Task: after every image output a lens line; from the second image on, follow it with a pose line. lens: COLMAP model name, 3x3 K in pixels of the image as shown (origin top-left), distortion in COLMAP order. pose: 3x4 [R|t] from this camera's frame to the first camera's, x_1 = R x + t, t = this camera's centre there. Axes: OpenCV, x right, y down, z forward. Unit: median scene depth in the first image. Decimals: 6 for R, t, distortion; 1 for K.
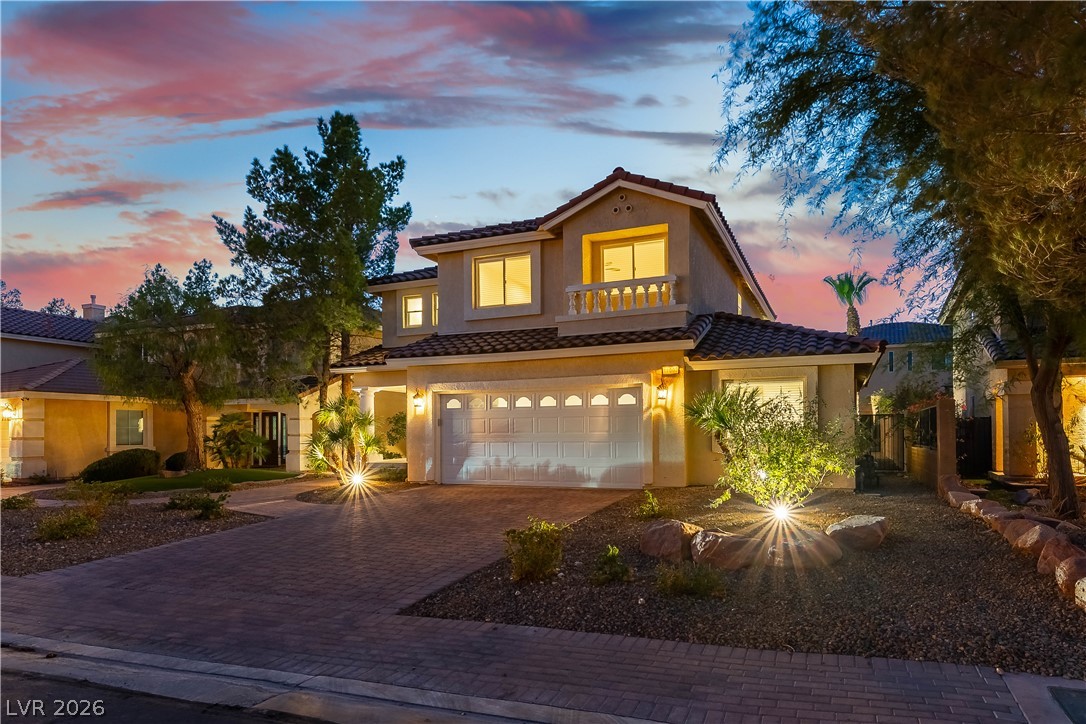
lens RADIAL K [[495.2, 0, 543.2], [0, 495.2, 382.2], [0, 0, 1]] dist [0.002280, 0.000205]
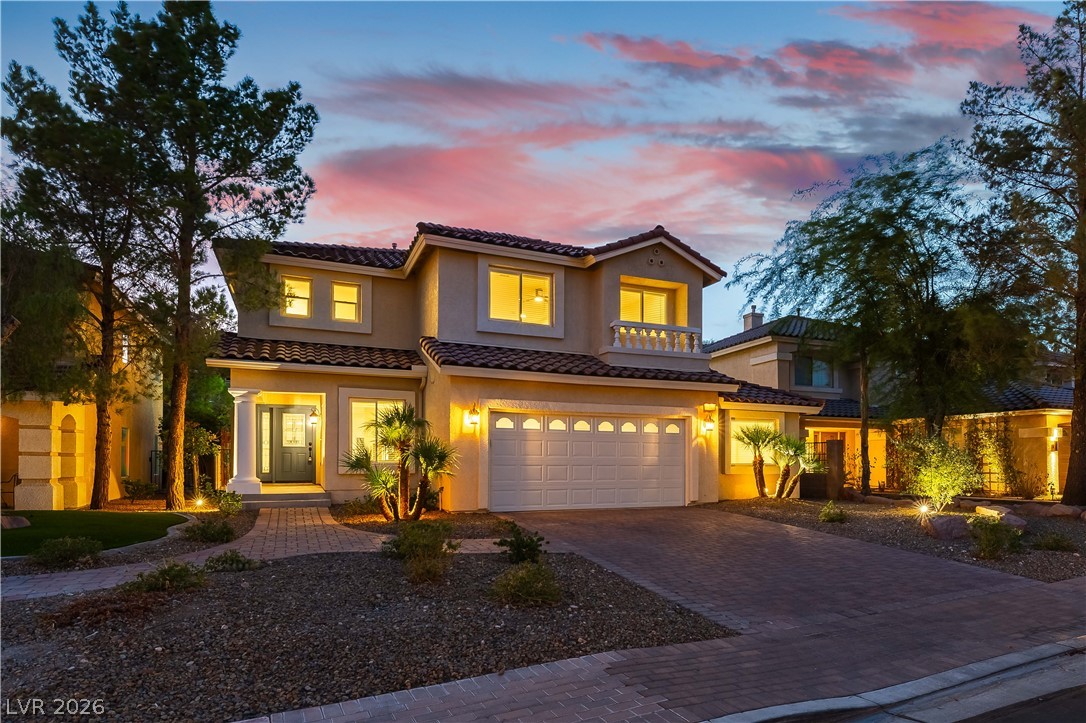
lens RADIAL K [[526.4, 0, 480.9], [0, 526.4, 400.9], [0, 0, 1]] dist [-0.000437, -0.000235]
pose [[0.786355, 0.081245, 0.612409, -0.813376], [-0.075342, 0.996527, -0.035462, 0.040559], [-0.613164, -0.018254, 0.789745, 0.263101]]
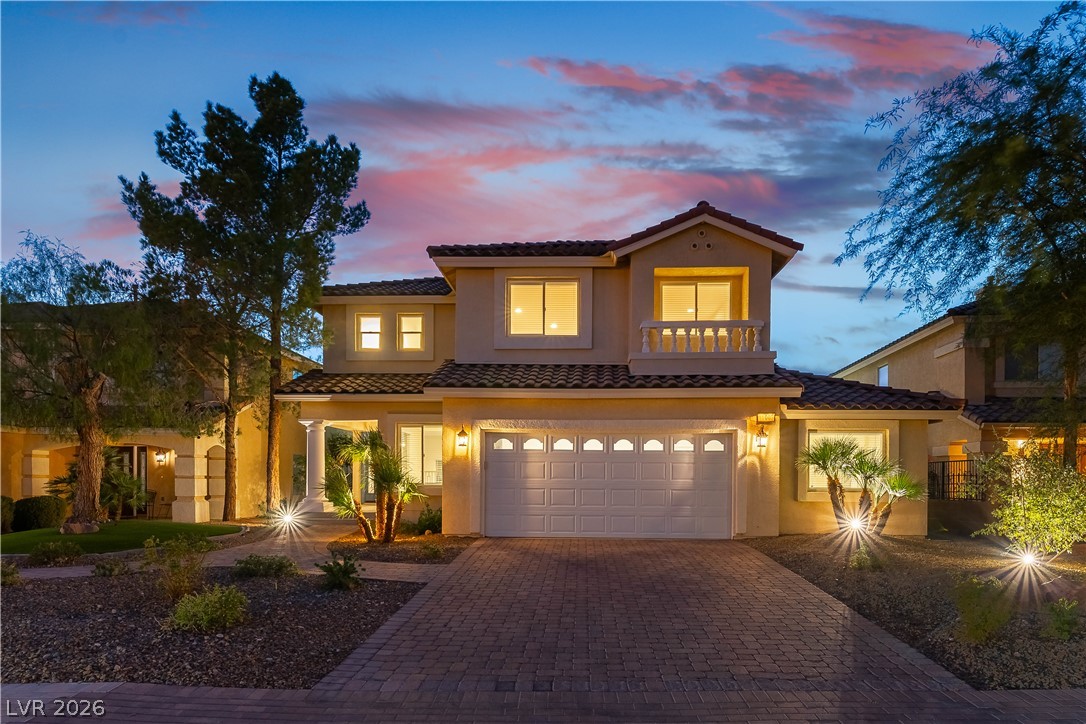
lens RADIAL K [[527.0, 0, 509.2], [0, 527.0, 433.1], [0, 0, 1]] dist [-0.002329, -0.000622]
pose [[0.960158, 0.039640, 0.276631, -0.426199], [-0.043207, 0.999043, 0.006810, 0.017725], [-0.276096, -0.018491, 0.960952, 0.114671]]
